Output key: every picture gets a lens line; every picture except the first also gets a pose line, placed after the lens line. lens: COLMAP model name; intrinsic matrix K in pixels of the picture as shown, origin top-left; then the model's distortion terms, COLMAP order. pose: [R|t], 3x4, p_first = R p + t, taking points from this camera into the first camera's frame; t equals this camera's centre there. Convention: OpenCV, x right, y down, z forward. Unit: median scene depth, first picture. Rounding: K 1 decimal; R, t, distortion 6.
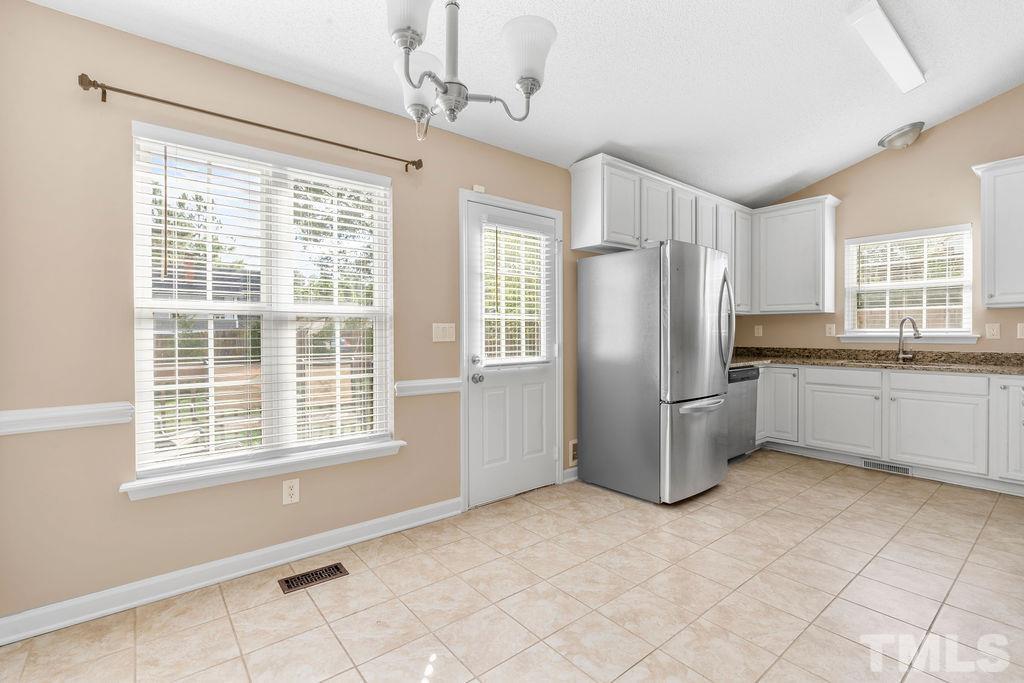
lens RADIAL K [[466.5, 0, 505.2], [0, 466.5, 335.6], [0, 0, 1]] dist [-0.004808, 0.002847]
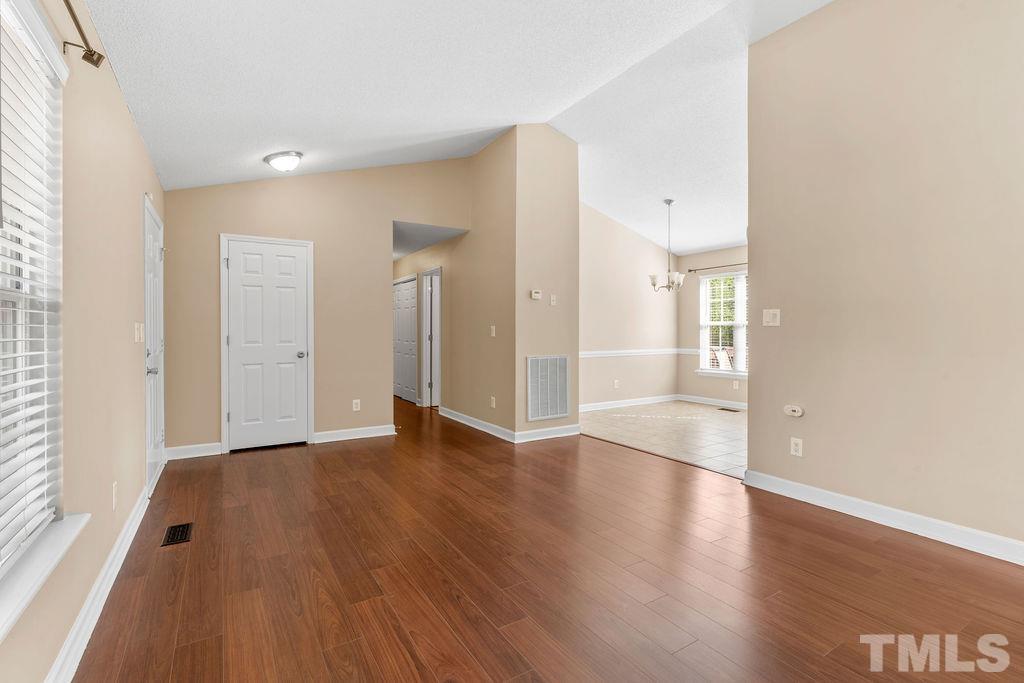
lens RADIAL K [[466.5, 0, 506.4], [0, 466.5, 334.0], [0, 0, 1]] dist [-0.004808, 0.002847]
pose [[-0.135884, 0.005351, -0.990710, 1.829978], [-0.007803, 0.999949, 0.006471, 0.002648], [0.990694, 0.008610, -0.135836, -0.028583]]
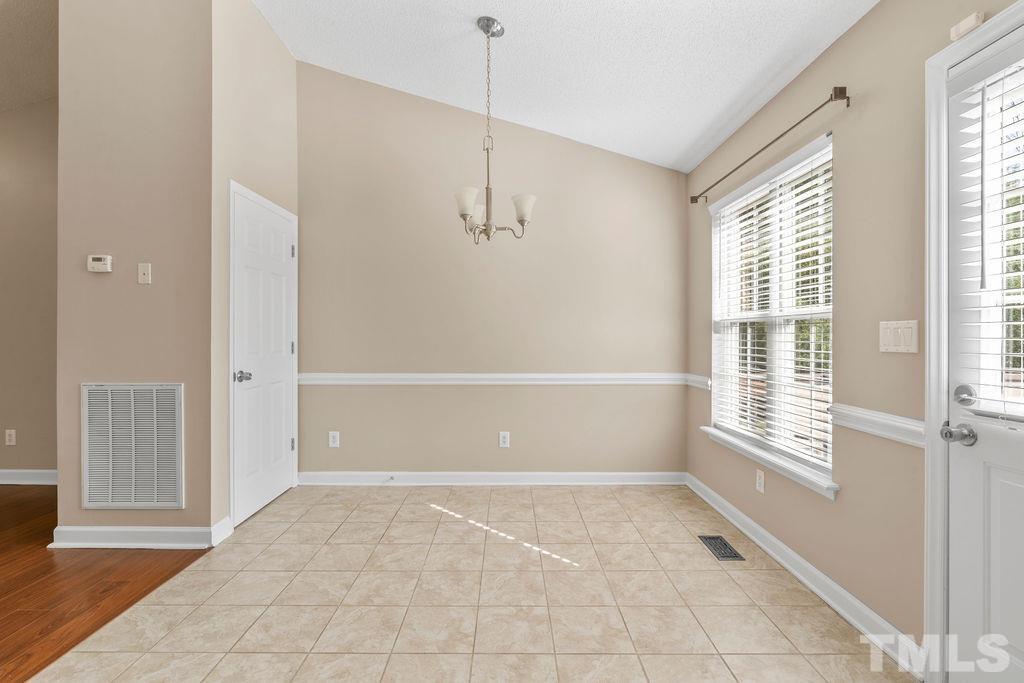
lens RADIAL K [[466.5, 0, 501.6], [0, 466.5, 334.9], [0, 0, 1]] dist [-0.004808, 0.002847]
pose [[-0.636281, -0.001823, -0.771455, 0.531551], [-0.008322, 0.999955, 0.004500, -0.006191], [0.771413, 0.009284, -0.636268, 0.842659]]
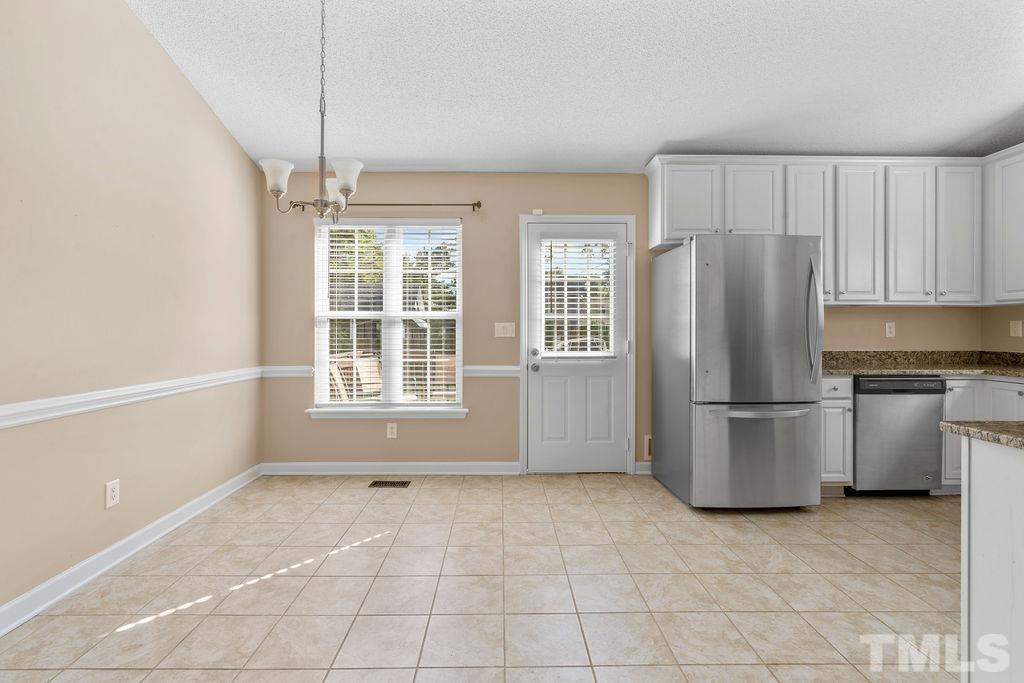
lens RADIAL K [[466.5, 0, 507.9], [0, 466.5, 331.7], [0, 0, 1]] dist [-0.004808, 0.002847]
pose [[0.786637, 0.001668, -0.617414, 0.567417], [-0.006324, 0.999966, -0.005357, 0.004028], [0.617384, 0.008119, 0.786620, -0.002264]]
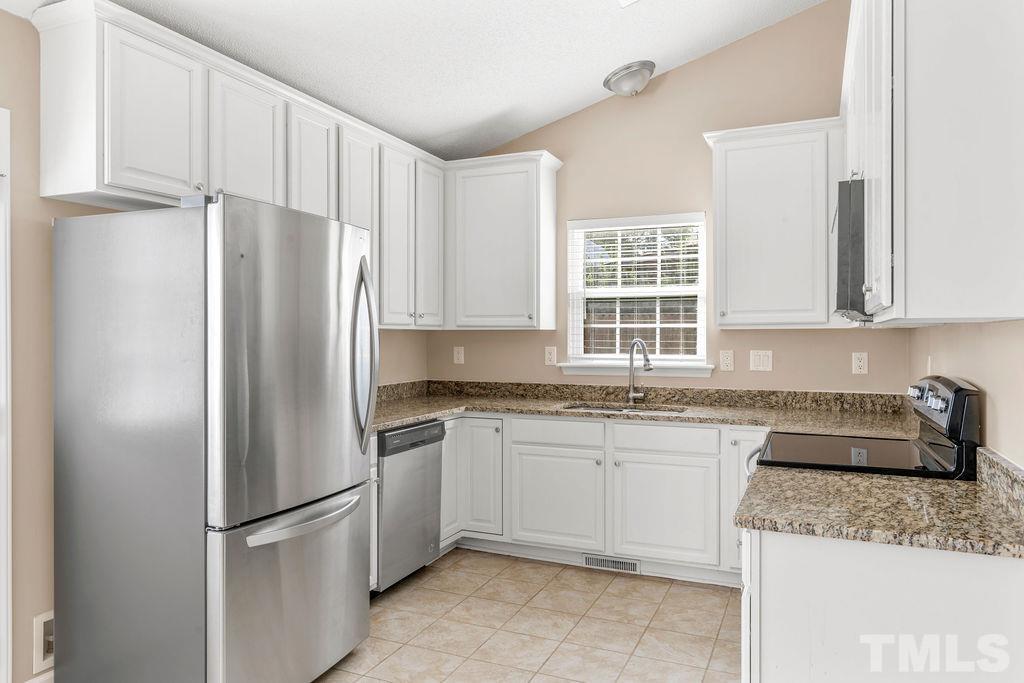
lens RADIAL K [[701.7, 0, 510.0], [0, 701.7, 336.3], [0, 0, 1]] dist [0.002890, -0.007179]
pose [[0.885757, 0.000464, 0.464150, 0.245240], [0.002240, 0.999984, -0.005275, -0.045884], [-0.464145, 0.005713, 0.885741, 0.188542]]
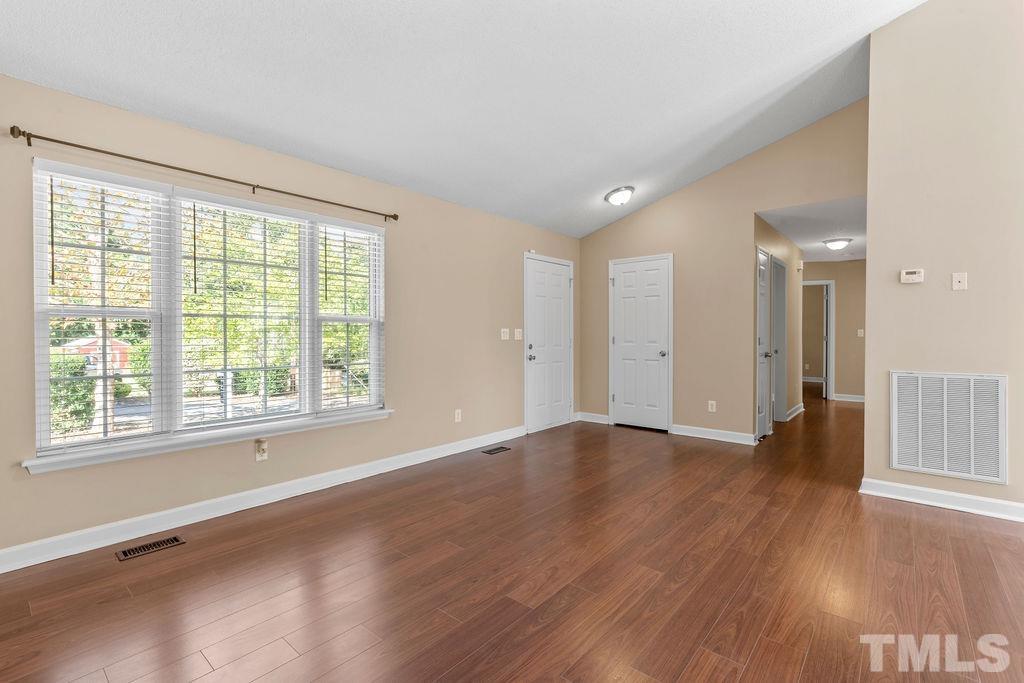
lens RADIAL K [[466.5, 0, 501.3], [0, 466.5, 338.8], [0, 0, 1]] dist [-0.004808, 0.002847]
pose [[-0.986255, 0.002324, -0.165217, 1.339562], [-0.000915, 0.999809, 0.019528, -0.002968], [0.165230, 0.019411, -0.986064, 0.657568]]
